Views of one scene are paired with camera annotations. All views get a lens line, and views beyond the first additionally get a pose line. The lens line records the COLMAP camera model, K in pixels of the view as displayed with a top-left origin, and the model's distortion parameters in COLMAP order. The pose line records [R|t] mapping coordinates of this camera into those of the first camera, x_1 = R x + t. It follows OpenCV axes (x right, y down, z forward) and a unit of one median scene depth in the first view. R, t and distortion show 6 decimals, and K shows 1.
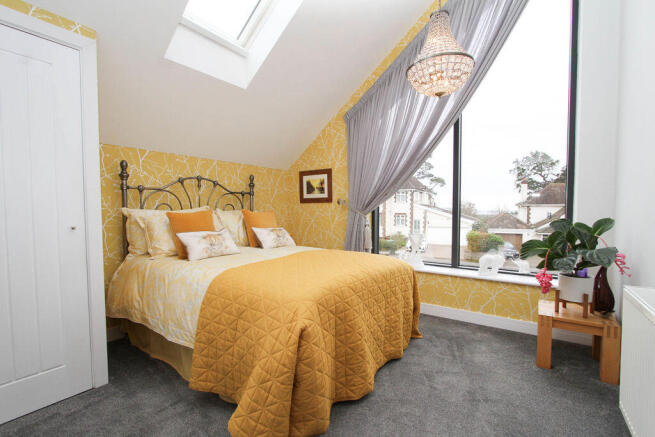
lens RADIAL K [[300.7, 0, 326.7], [0, 300.7, 217.2], [0, 0, 1]] dist [-0.015833, 0.000317]
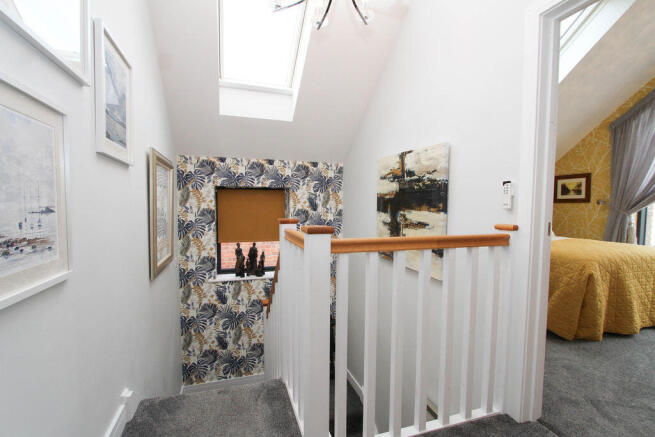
lens RADIAL K [[300.7, 0, 328.9], [0, 300.7, 222.5], [0, 0, 1]] dist [-0.015833, 0.000317]
pose [[0.805999, 0.042948, -0.590357, -0.112966], [-0.029703, 0.999042, 0.032128, 0.019445], [0.591172, -0.008360, 0.806503, -0.498604]]
